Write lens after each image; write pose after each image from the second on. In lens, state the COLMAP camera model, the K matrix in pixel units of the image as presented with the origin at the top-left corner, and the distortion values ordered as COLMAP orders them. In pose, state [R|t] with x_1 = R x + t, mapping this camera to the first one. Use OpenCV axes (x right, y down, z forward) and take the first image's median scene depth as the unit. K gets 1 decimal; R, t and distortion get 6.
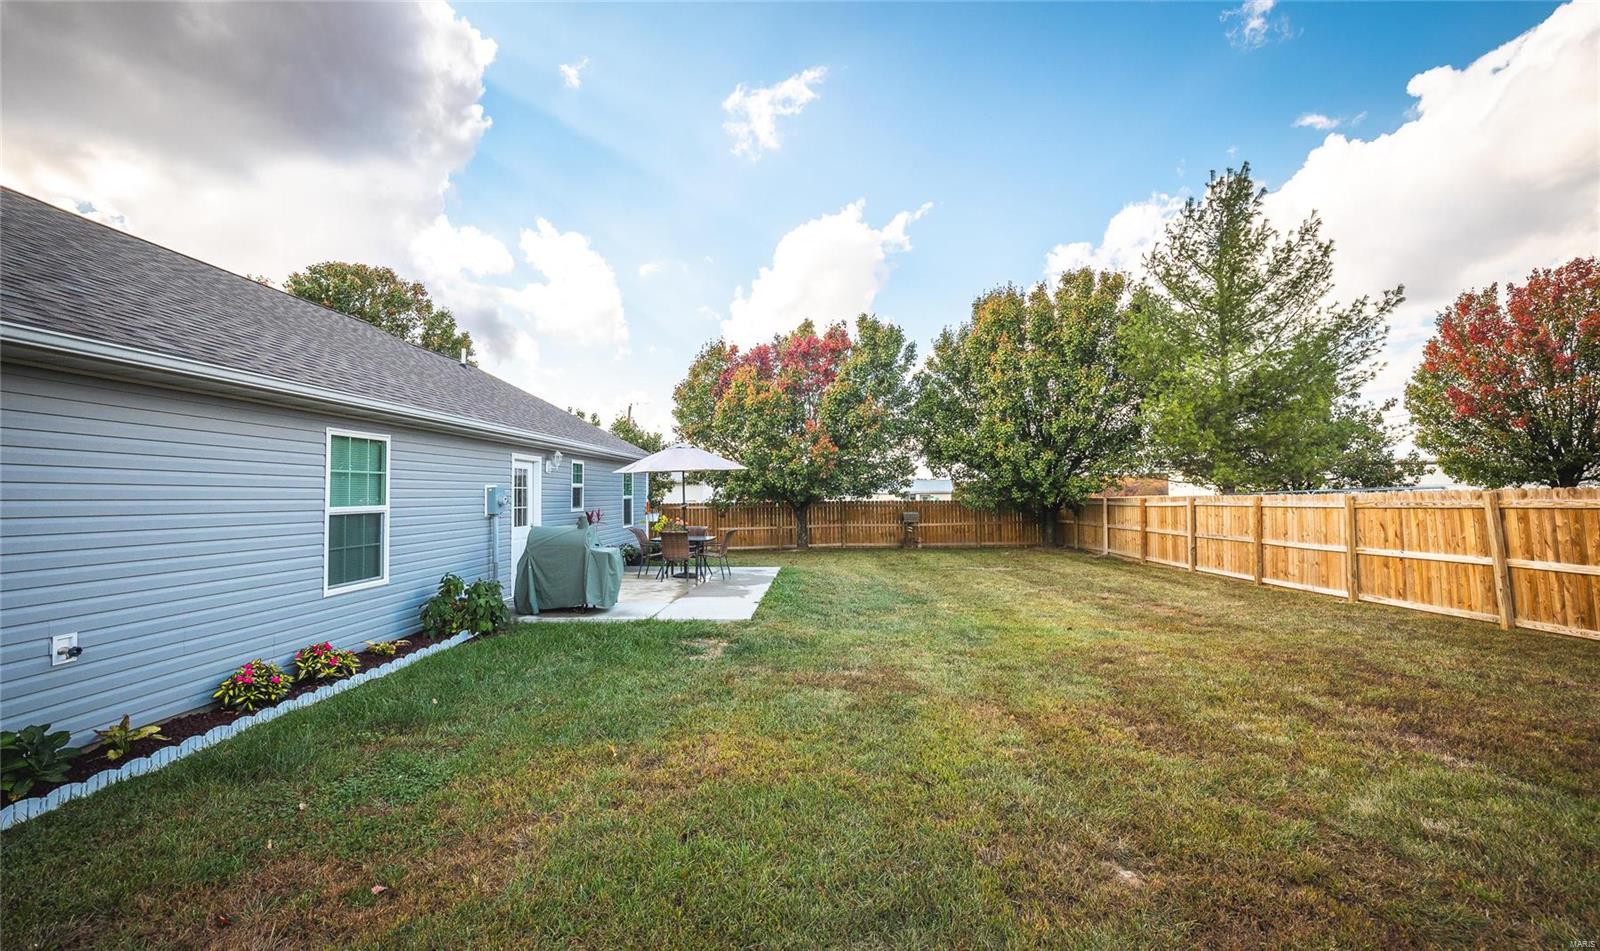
lens RADIAL K [[686.9, 0, 765.7], [0, 686.9, 468.7], [0, 0, 1]] dist [-0.009299, -0.000043]
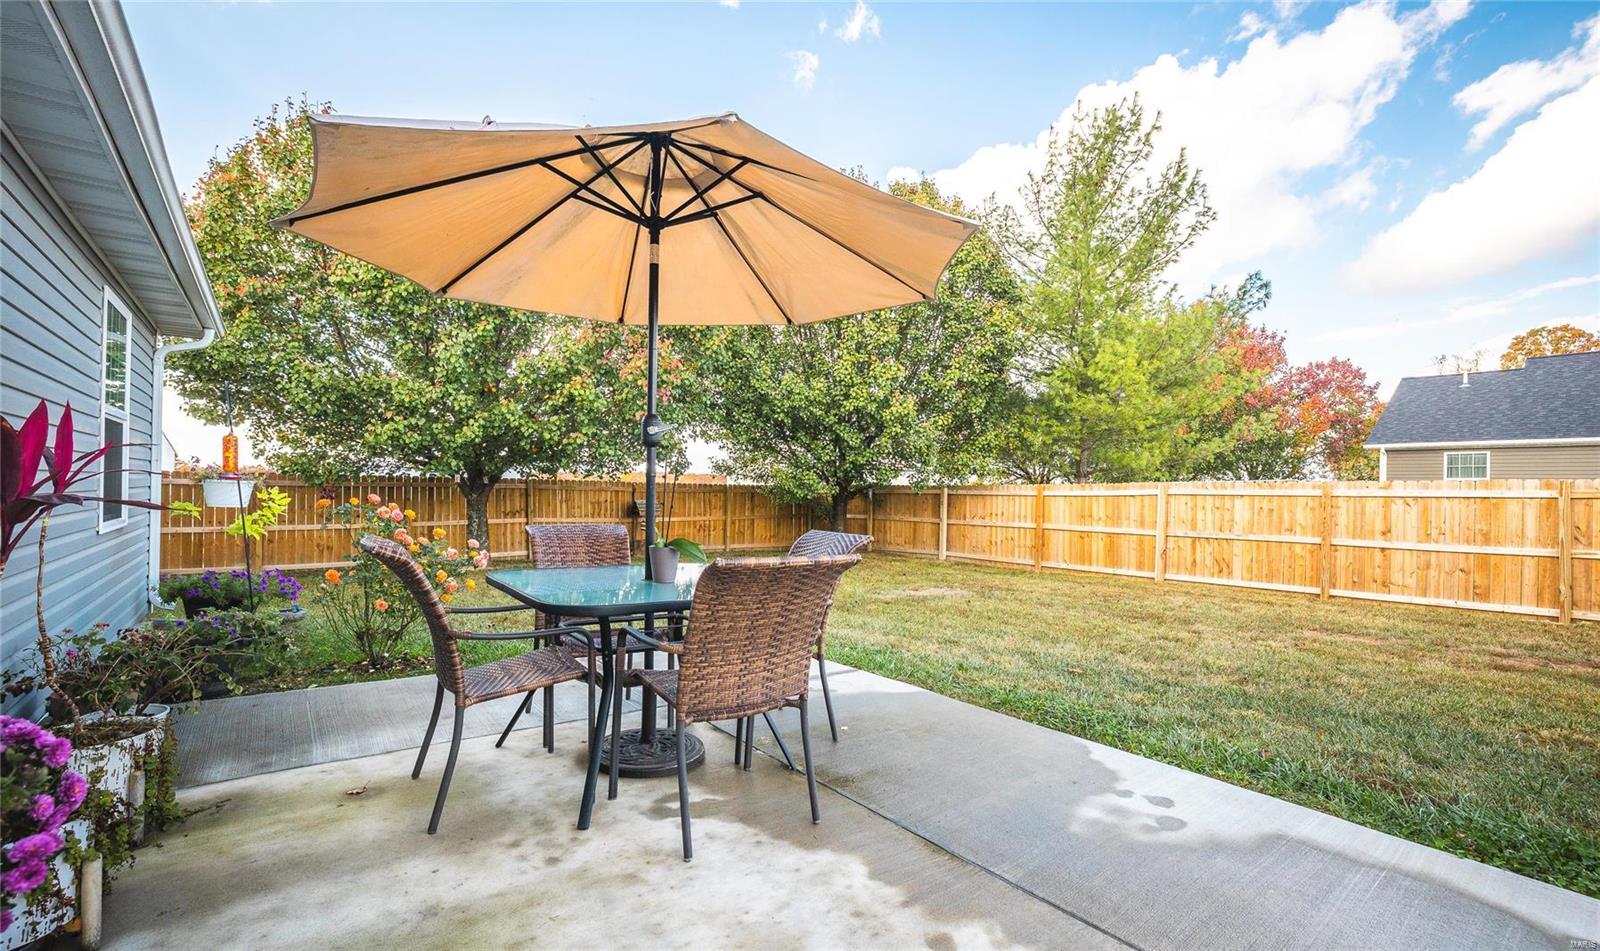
lens RADIAL K [[712.3, 0, 800.0], [0, 712.3, 475.5], [0, 0, 1]] dist [-0.018976, 0.000151]
pose [[0.744799, 0.046357, 0.665676, -0.152370], [-0.057347, 0.998340, -0.005361, 0.045504], [-0.664820, -0.034181, 0.746221, 0.516311]]
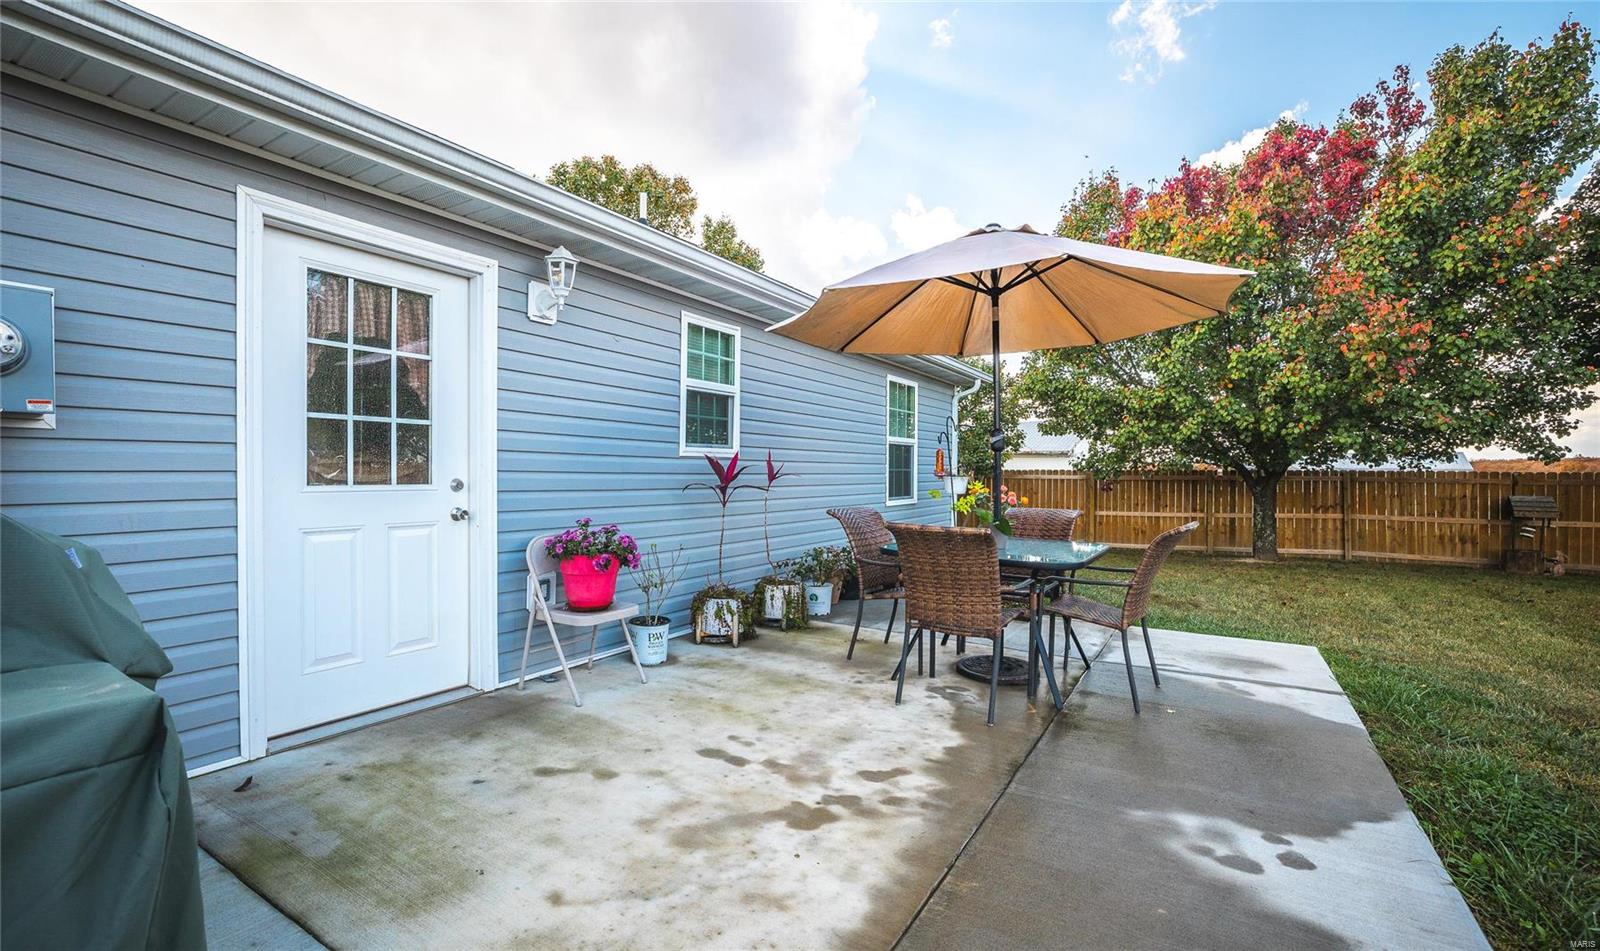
lens RADIAL K [[686.9, 0, 765.7], [0, 686.9, 468.7], [0, 0, 1]] dist [-0.009299, -0.000043]
pose [[0.867449, 0.022396, -0.497022, -0.031795], [-0.003900, 0.999262, 0.038221, 0.037680], [0.497511, -0.031216, 0.866896, 0.438285]]
